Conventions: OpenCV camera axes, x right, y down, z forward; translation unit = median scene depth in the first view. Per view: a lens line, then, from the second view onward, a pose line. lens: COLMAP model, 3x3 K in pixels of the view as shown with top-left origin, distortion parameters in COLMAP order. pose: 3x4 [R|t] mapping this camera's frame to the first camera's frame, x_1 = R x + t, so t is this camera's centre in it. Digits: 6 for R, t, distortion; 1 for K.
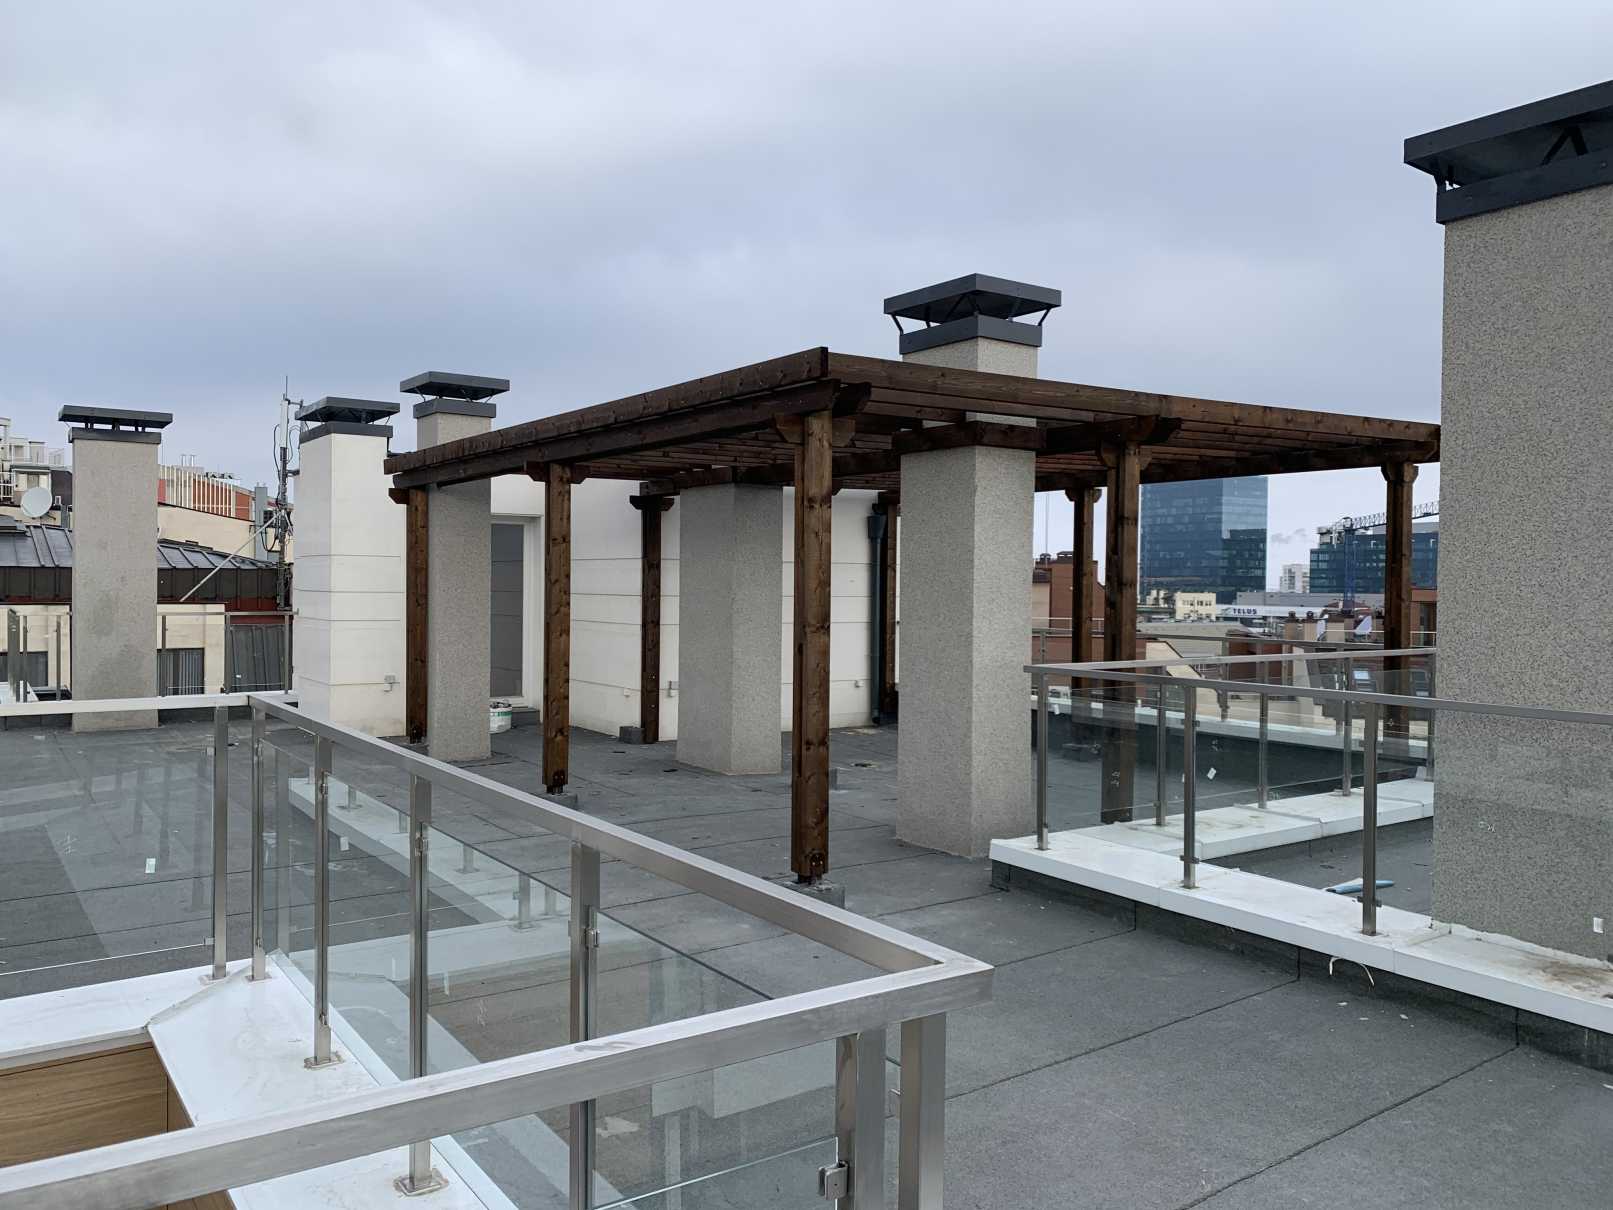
lens RADIAL K [[1229.7, 0, 805.3], [0, 1229.7, 611.3], [0, 0, 1]] dist [0.030686, -0.002873]
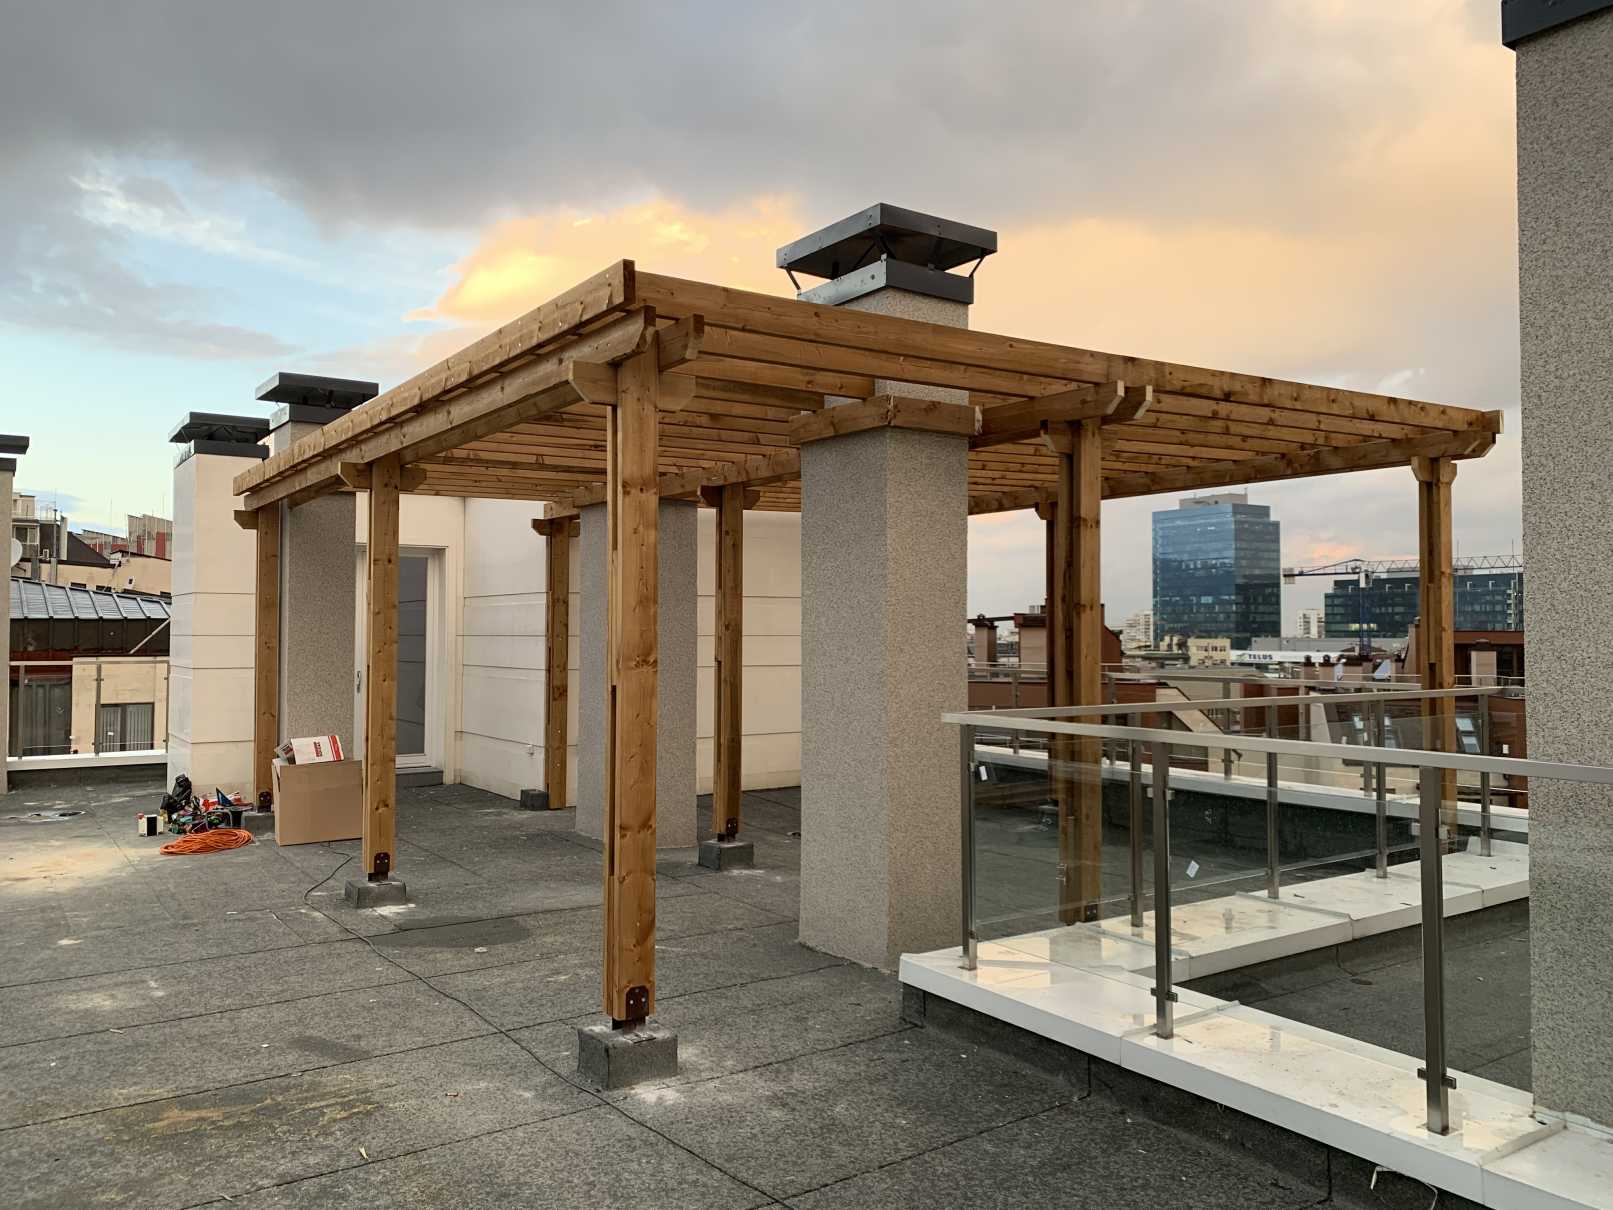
lens RADIAL K [[1234.6, 0, 800.0], [0, 1234.6, 604.8], [0, 0, 1]] dist [0.020197, -0.004299]
pose [[0.999868, -0.009257, -0.013353, 0.063472], [0.008642, 0.998930, -0.045433, 0.007362], [0.013759, 0.045312, 0.998878, 0.158512]]
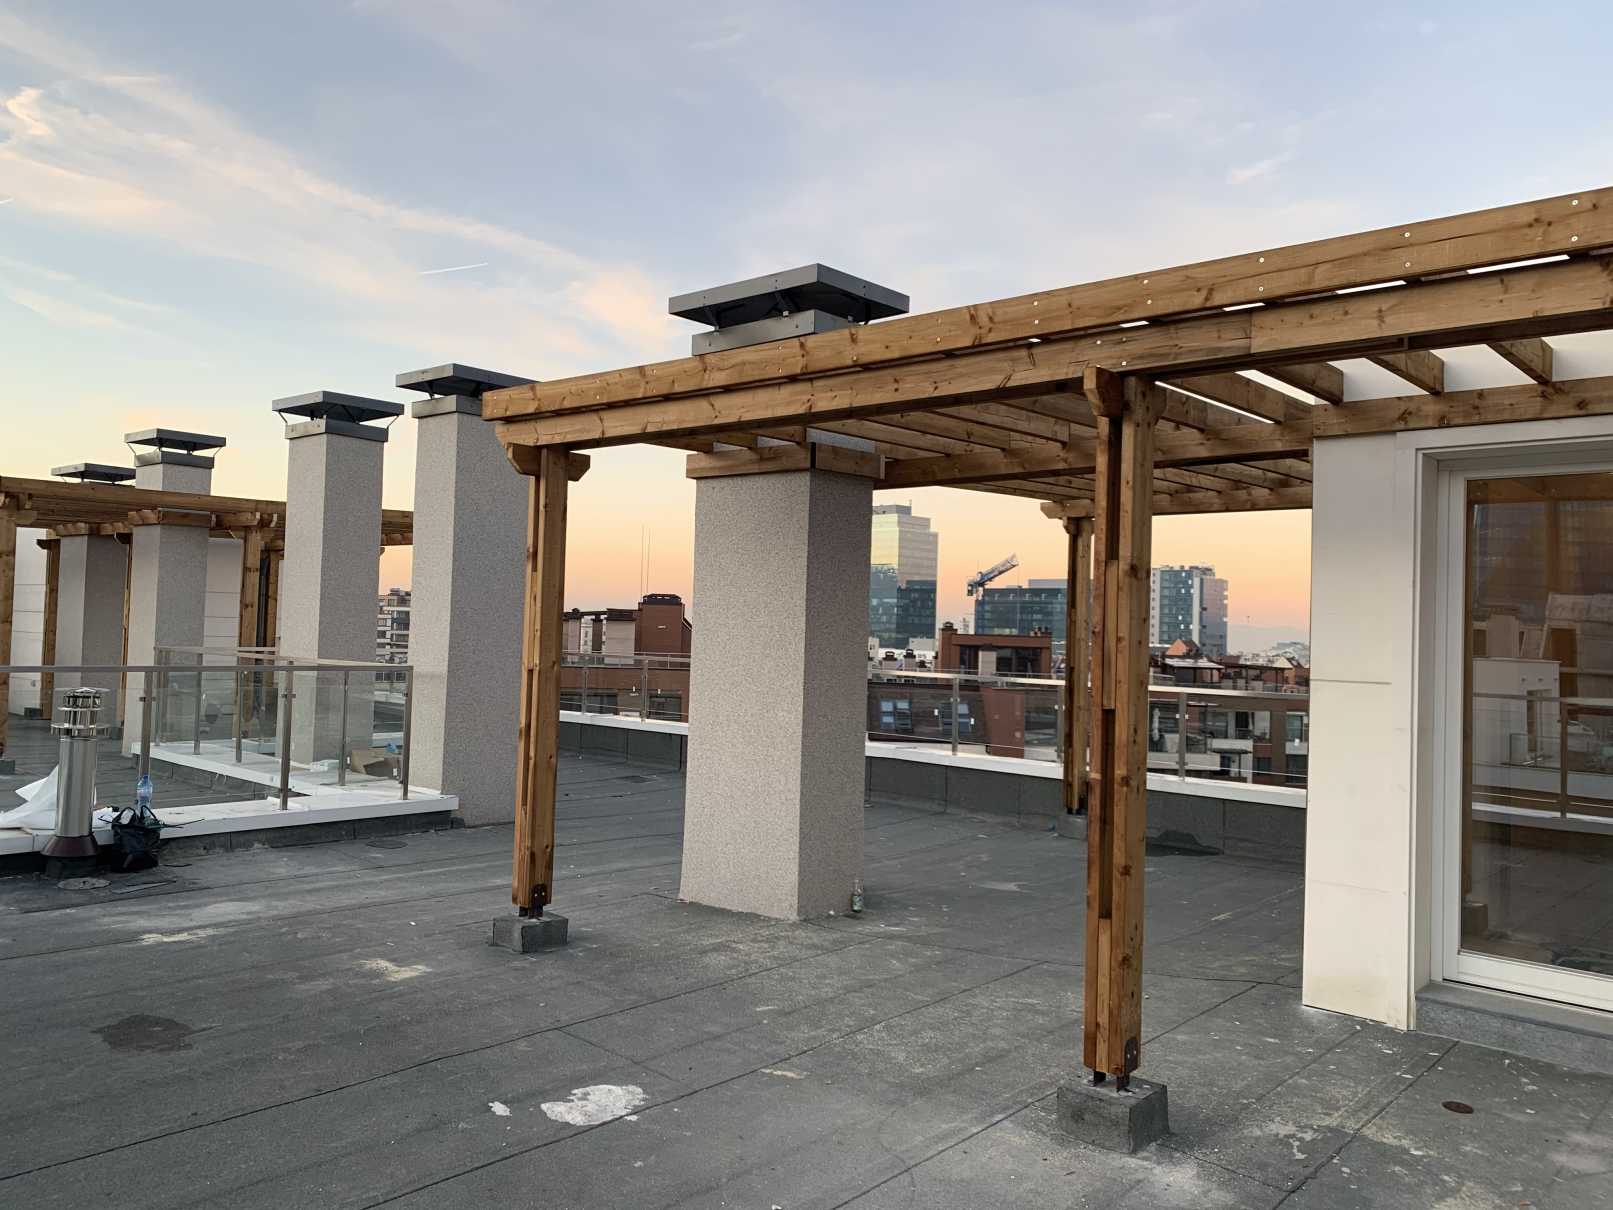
lens RADIAL K [[1229.7, 0, 805.3], [0, 1229.7, 611.3], [0, 0, 1]] dist [0.030686, -0.002873]
pose [[0.972204, 0.024494, 0.232852, 0.431793], [-0.016629, 0.999225, -0.035683, 0.026898], [-0.233546, 0.030820, 0.971857, -0.656818]]
